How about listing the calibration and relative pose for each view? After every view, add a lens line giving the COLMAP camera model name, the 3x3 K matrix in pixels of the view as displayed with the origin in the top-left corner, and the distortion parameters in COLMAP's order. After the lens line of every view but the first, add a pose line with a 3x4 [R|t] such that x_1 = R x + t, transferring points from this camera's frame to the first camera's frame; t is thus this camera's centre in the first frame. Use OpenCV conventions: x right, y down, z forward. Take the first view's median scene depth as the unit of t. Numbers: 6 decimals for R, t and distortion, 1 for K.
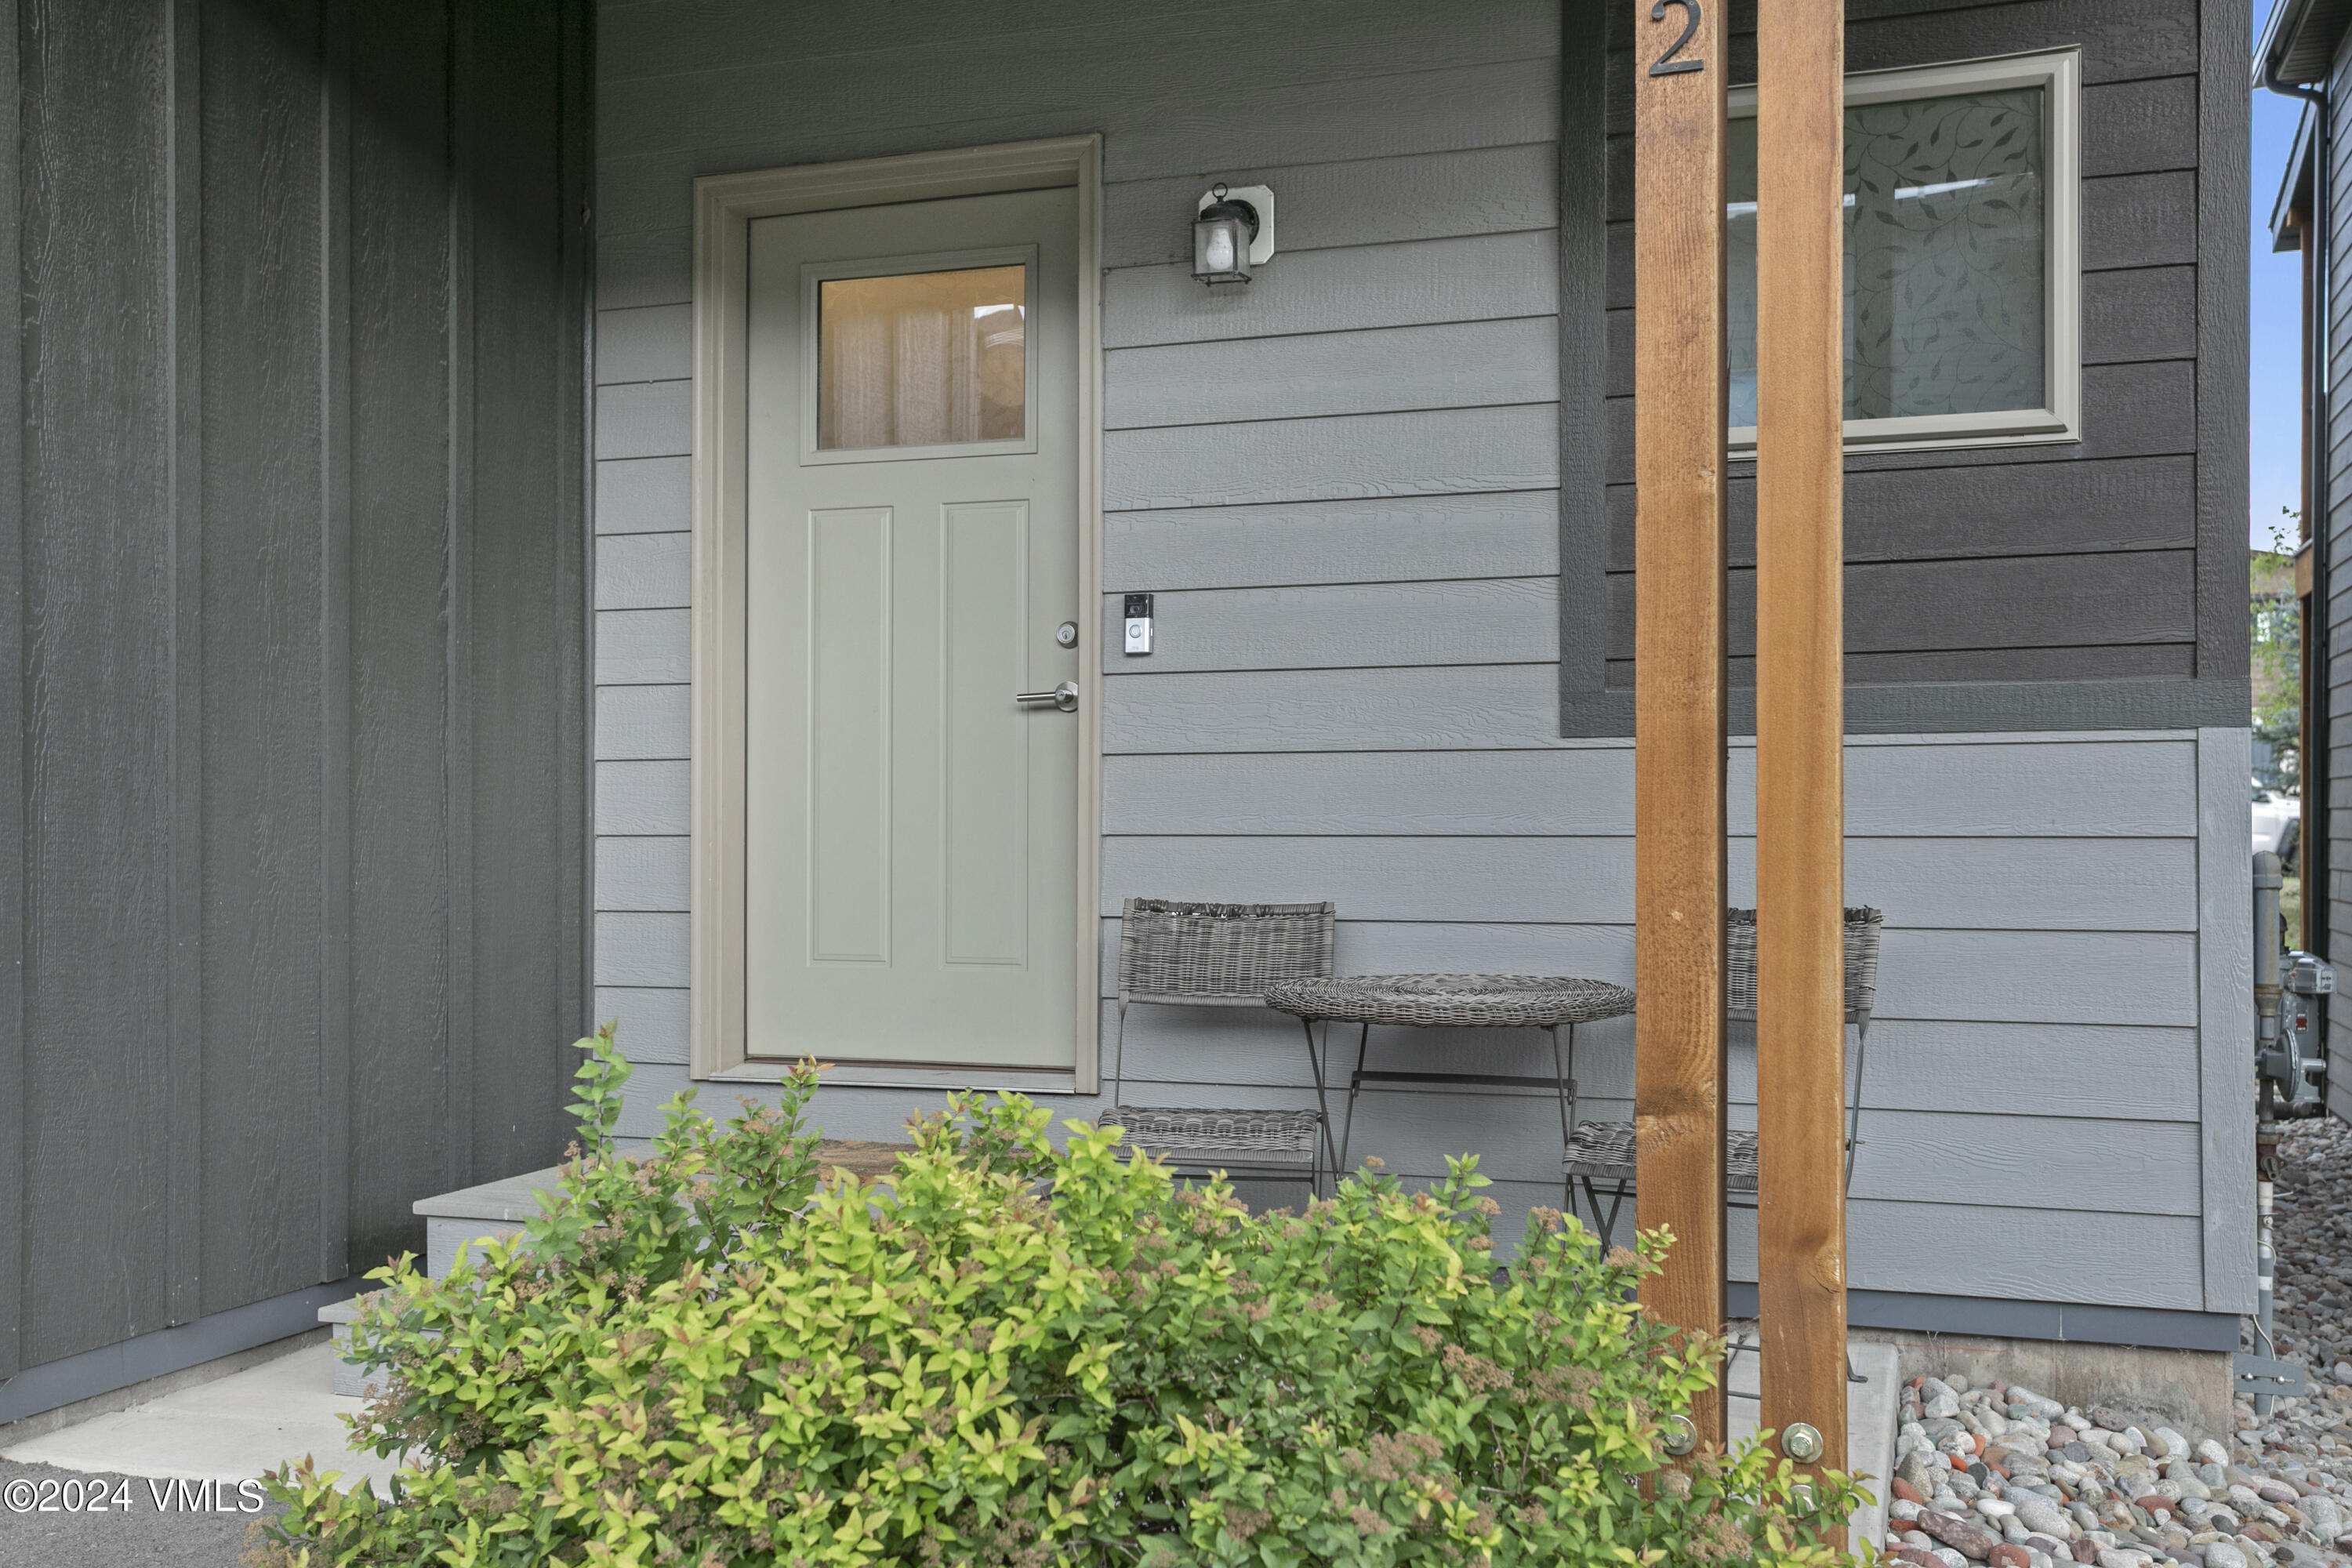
lens RADIAL K [[2245.6, 0, 1177.1], [0, 2245.6, 792.6], [0, 0, 1]] dist [0.024671, 0.000000]
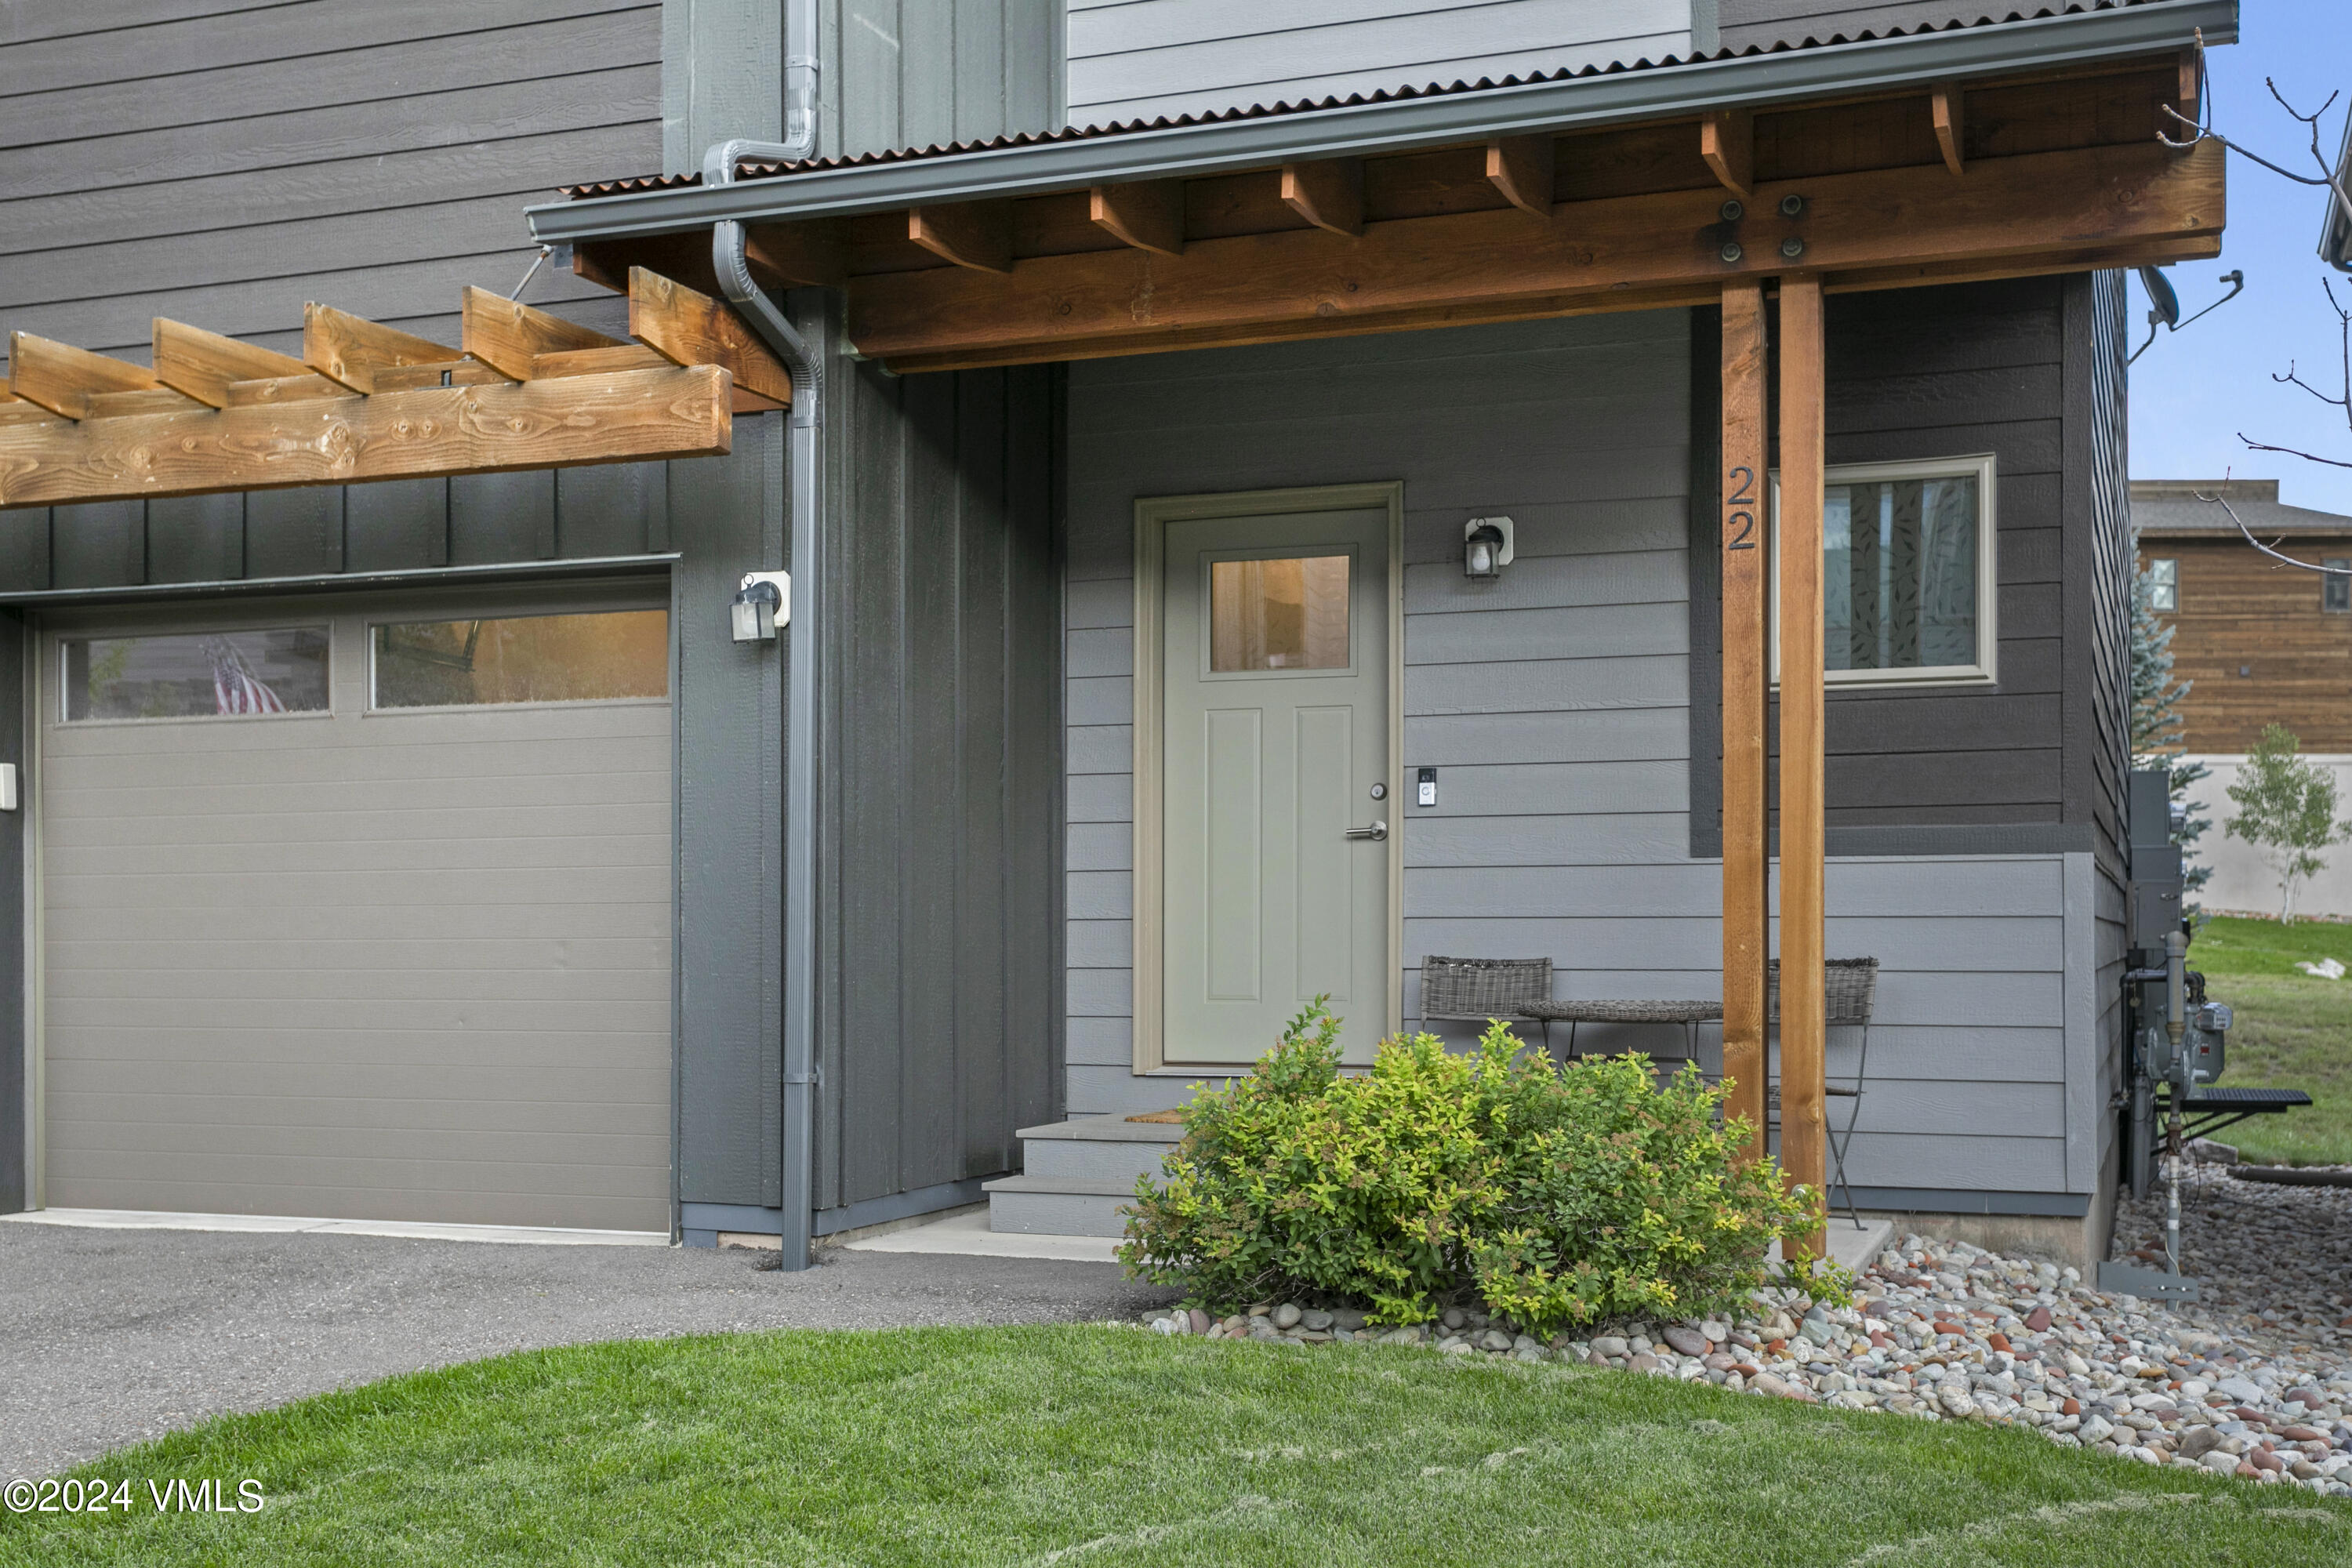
lens RADIAL K [[2621.8, 0, 1190.5], [0, 2621.8, 899.8], [0, 0, 1]] dist [0.030553, 0.000000]
pose [[0.999704, -0.000640, -0.024319, -0.156614], [0.000649, 1.000000, 0.000373, 0.005924], [0.024319, -0.000389, 0.999704, -0.979869]]
